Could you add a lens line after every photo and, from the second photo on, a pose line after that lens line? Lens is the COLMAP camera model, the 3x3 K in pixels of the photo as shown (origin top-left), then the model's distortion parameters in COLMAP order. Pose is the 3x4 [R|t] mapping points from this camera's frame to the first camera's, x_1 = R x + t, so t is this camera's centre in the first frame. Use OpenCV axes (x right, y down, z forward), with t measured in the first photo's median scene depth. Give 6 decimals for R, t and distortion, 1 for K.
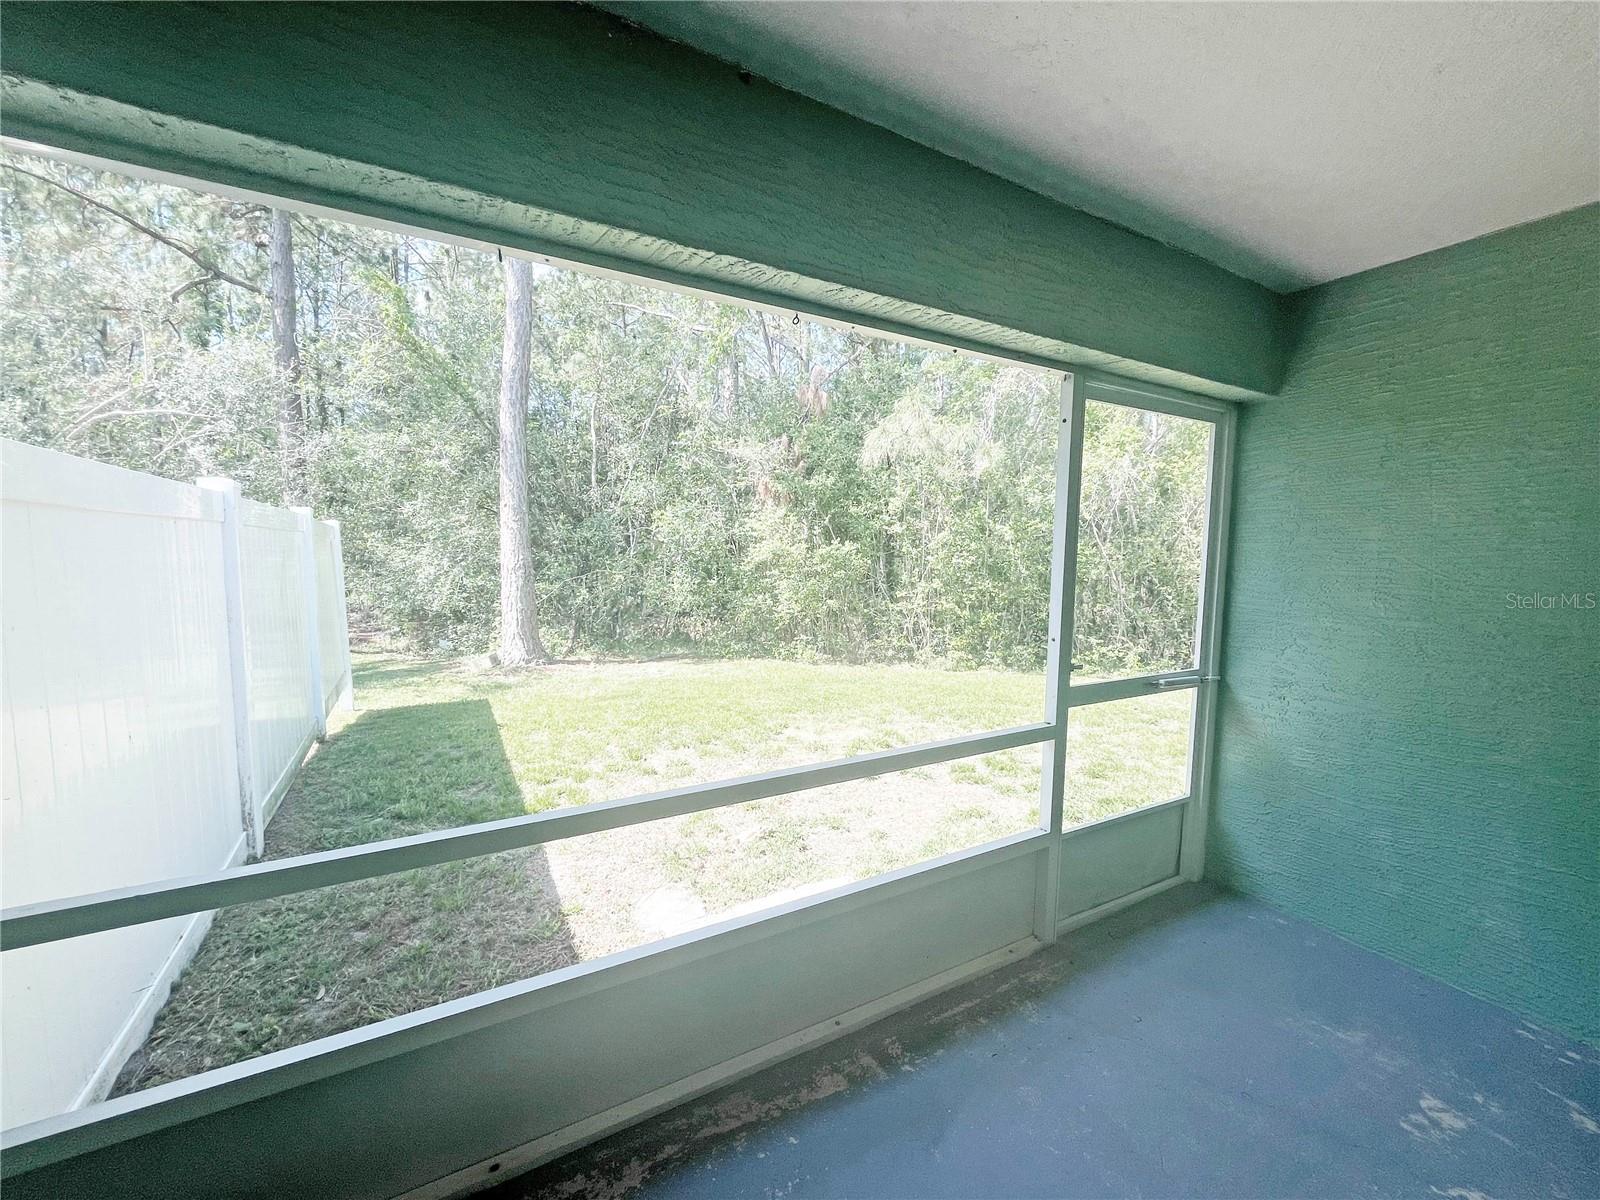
lens RADIAL K [[642.8, 0, 798.5], [0, 642.8, 600.3], [0, 0, 1]] dist [-0.002071, -0.000535]
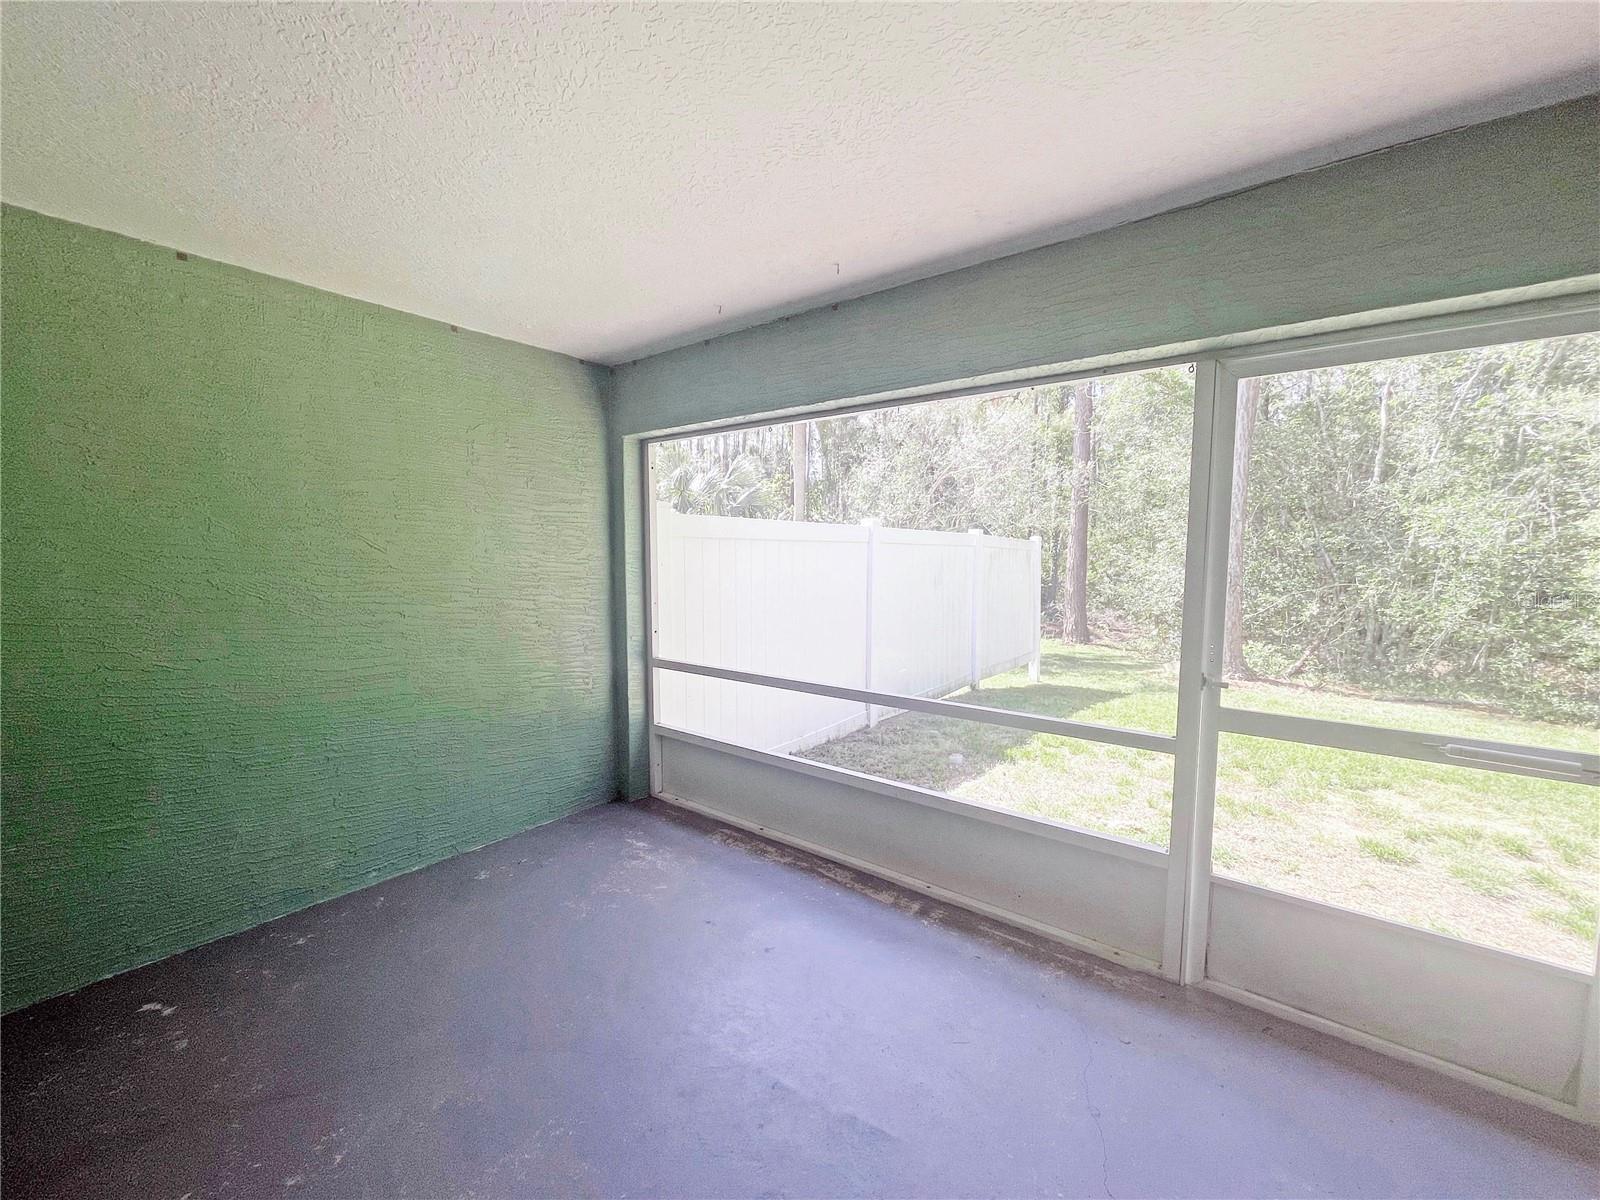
lens RADIAL K [[642.8, 0, 795.7], [0, 642.8, 601.3], [0, 0, 1]] dist [-0.002071, -0.000535]
pose [[0.402366, 0.064570, -0.913199, 0.583914], [-0.073847, 0.996548, 0.037925, 0.000109], [0.912495, 0.052177, 0.405746, 0.062555]]
